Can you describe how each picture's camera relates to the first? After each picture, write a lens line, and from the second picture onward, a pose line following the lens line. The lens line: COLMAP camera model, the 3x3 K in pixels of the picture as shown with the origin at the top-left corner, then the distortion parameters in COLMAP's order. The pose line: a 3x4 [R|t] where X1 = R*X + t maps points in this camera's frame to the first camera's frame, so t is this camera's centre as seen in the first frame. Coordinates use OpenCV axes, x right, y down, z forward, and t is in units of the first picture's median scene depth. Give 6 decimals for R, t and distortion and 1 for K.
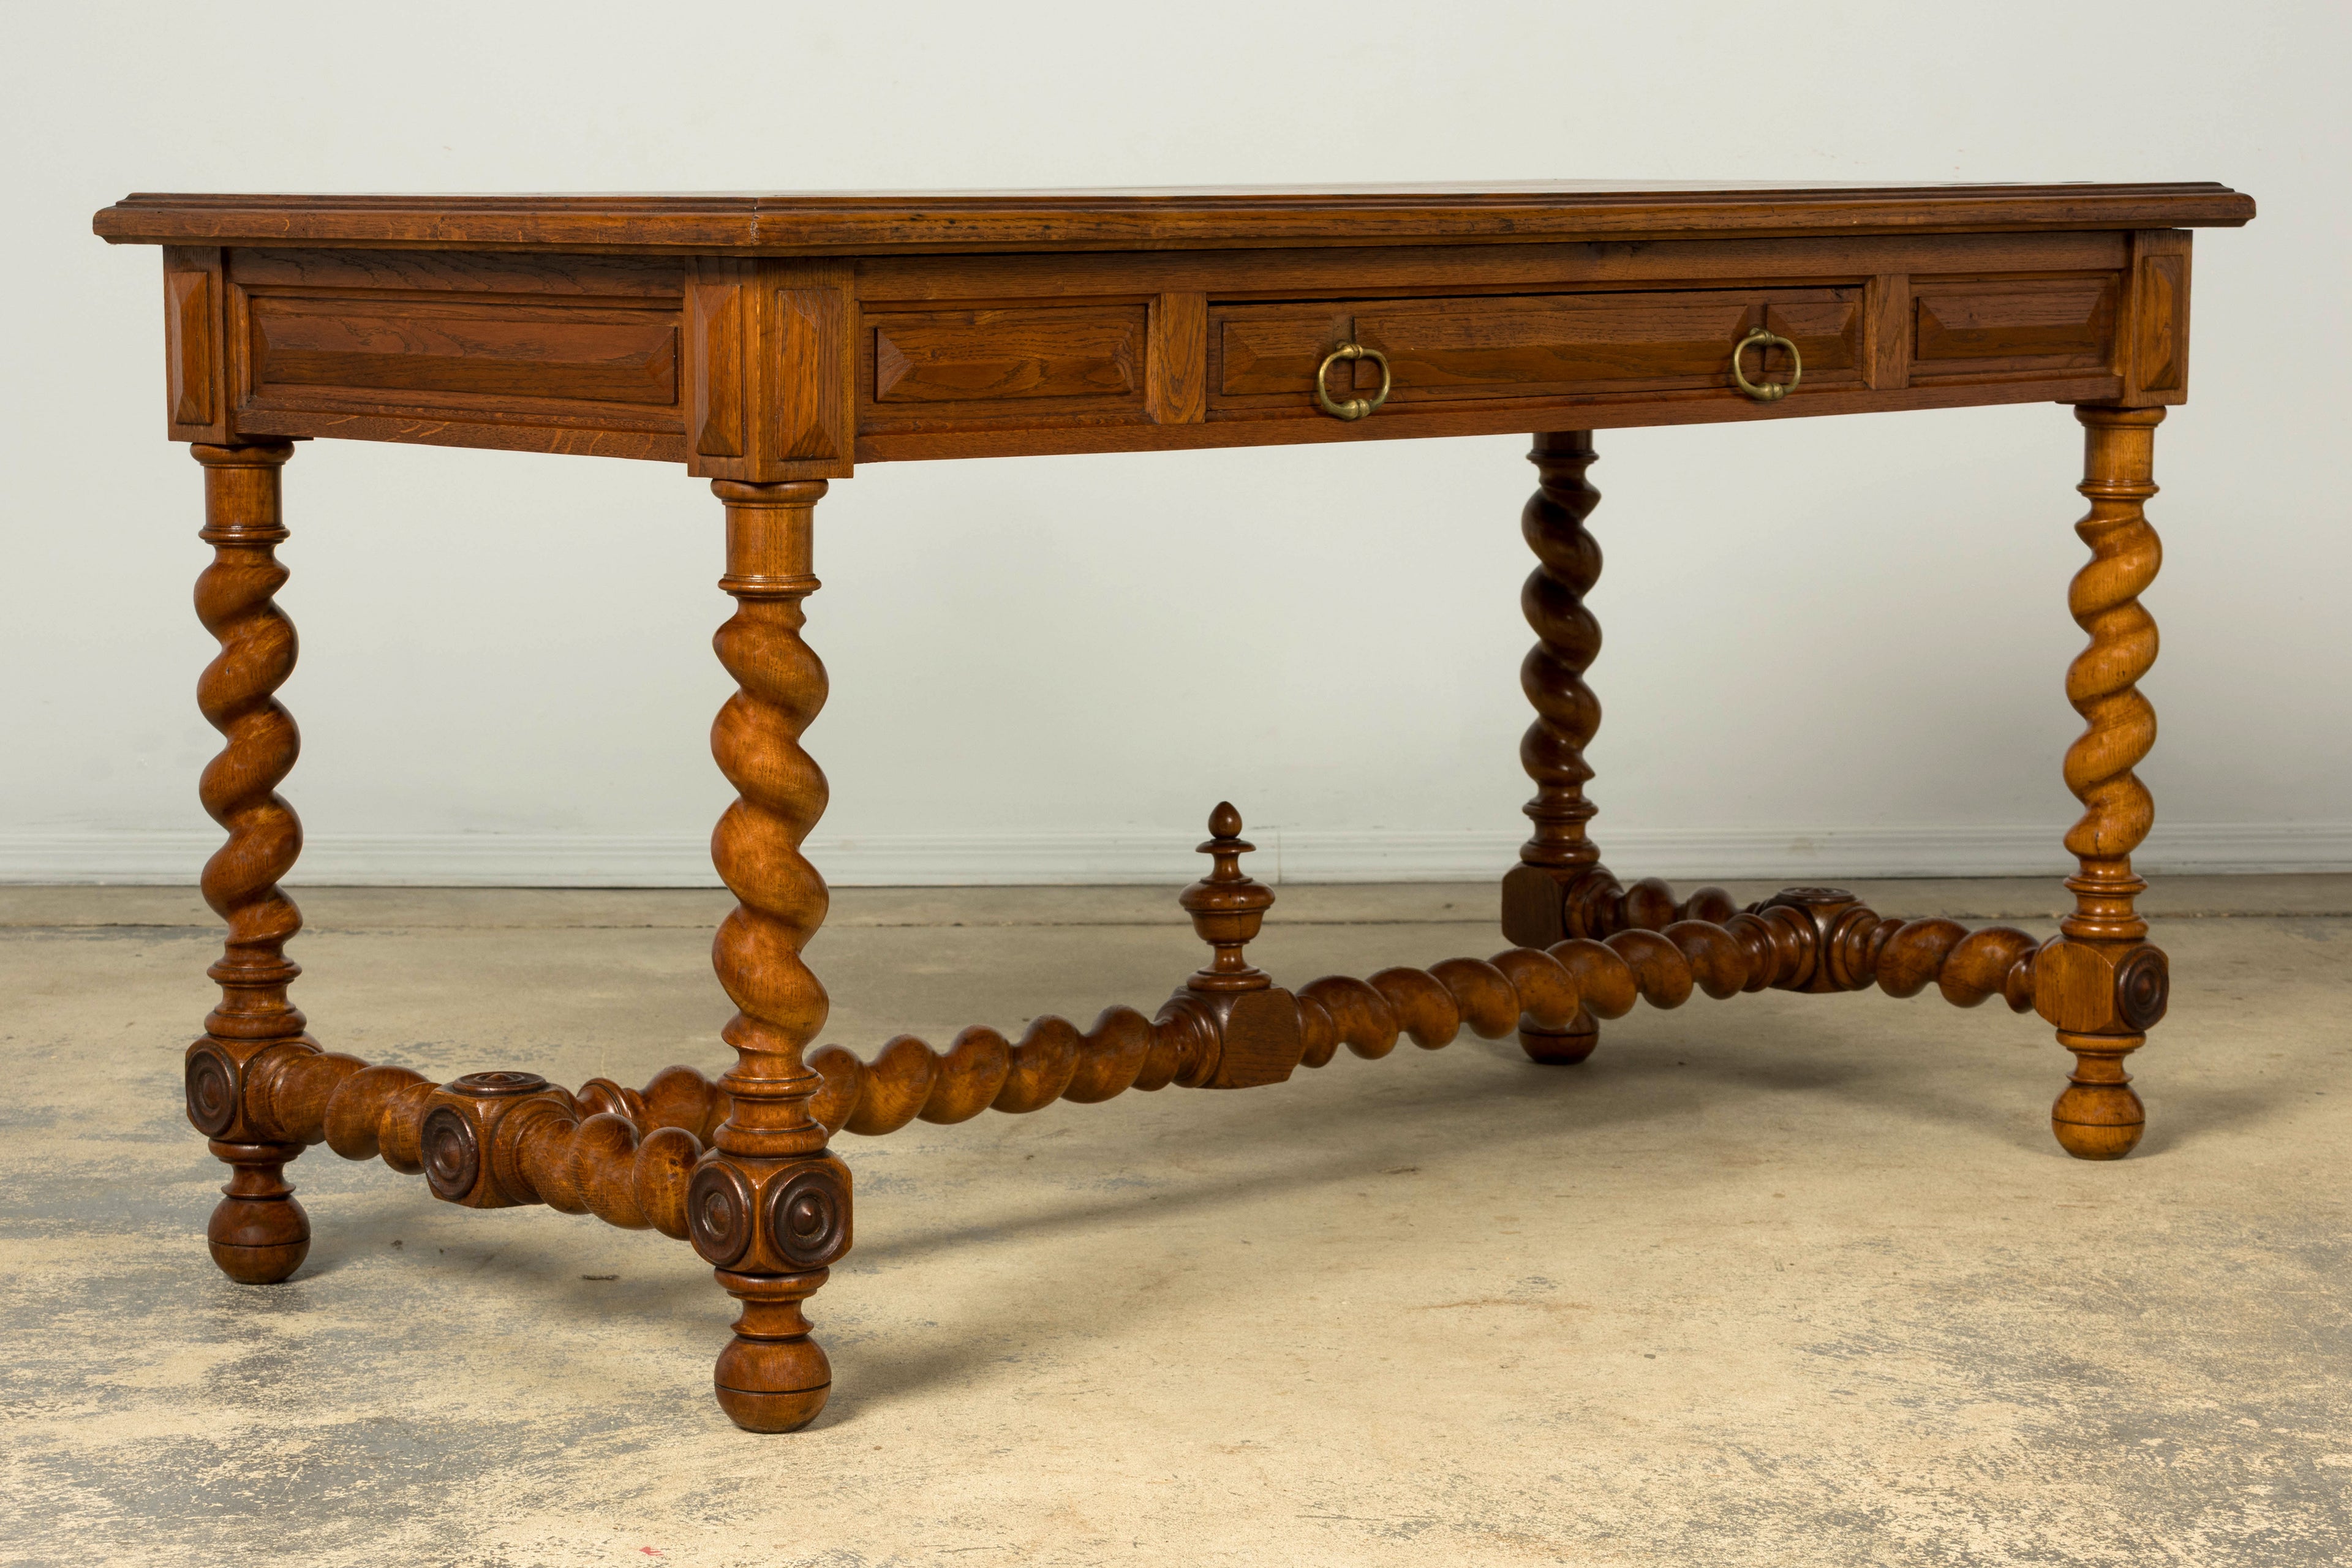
lens RADIAL K [[5538.1, 0, 1136.8], [0, 5538.1, 782.9], [0, 0, 1]] dist [0.015042, -0.373354]
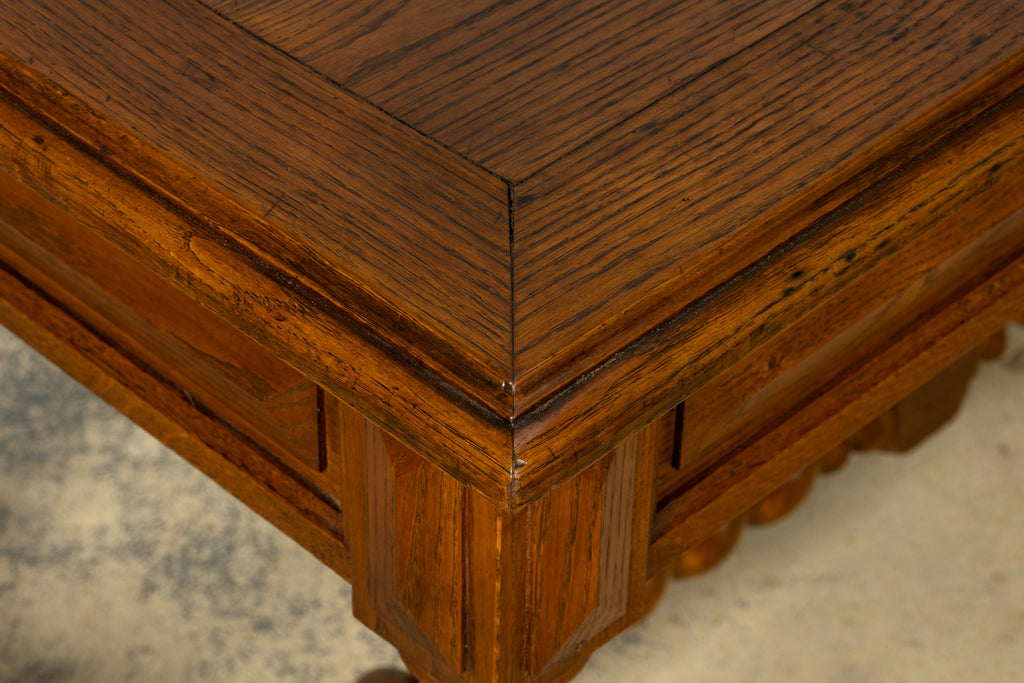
lens RADIAL K [[2826.6, 0, 510.8], [0, 2826.6, 341.3], [0, 0, 1]] dist [-0.001924, -0.235632]
pose [[0.998236, -0.027922, 0.052405, -0.079093], [-0.004449, 0.844897, 0.534911, -0.235379], [-0.059212, -0.534200, 0.843282, 0.764198]]
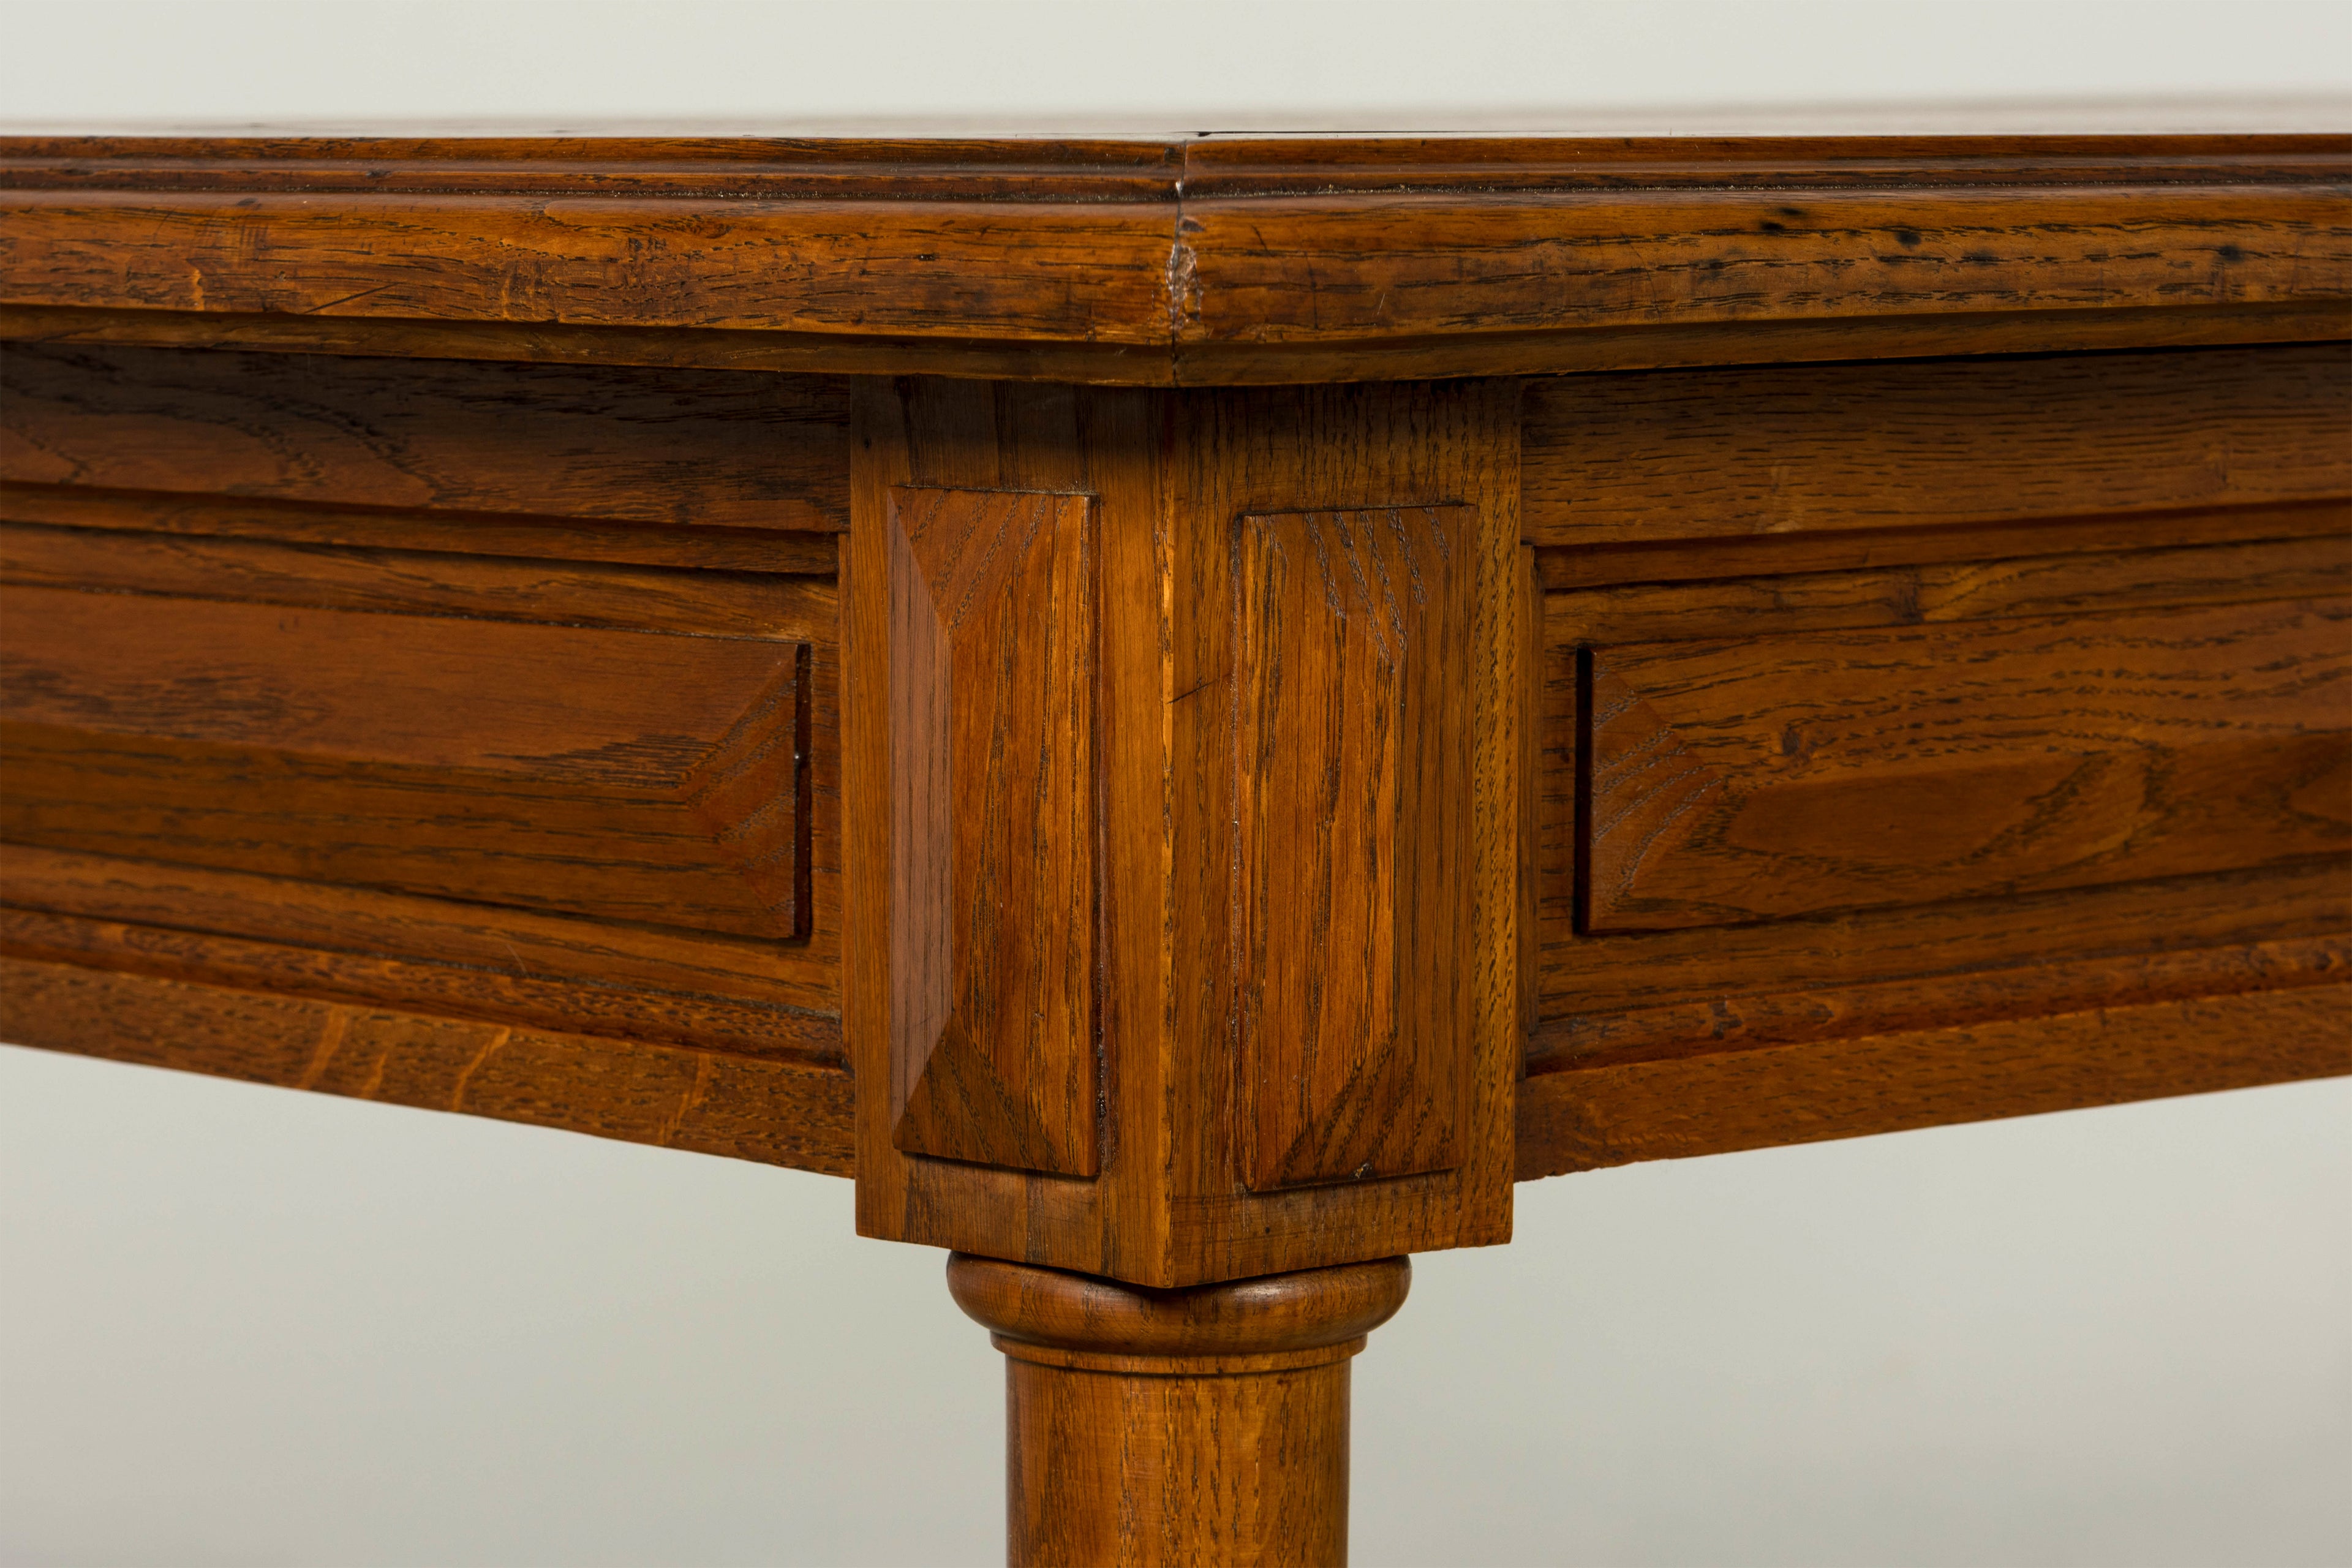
lens RADIAL K [[8133.2, 0, 1175.3], [0, 8133.2, 785.2], [0, 0, 1]] dist [-0.032986, 1.076513]
pose [[0.999858, -0.002129, 0.016694, -0.072436], [0.002537, 0.999696, -0.024510, -0.066604], [-0.016636, 0.024549, 0.999560, 0.623984]]
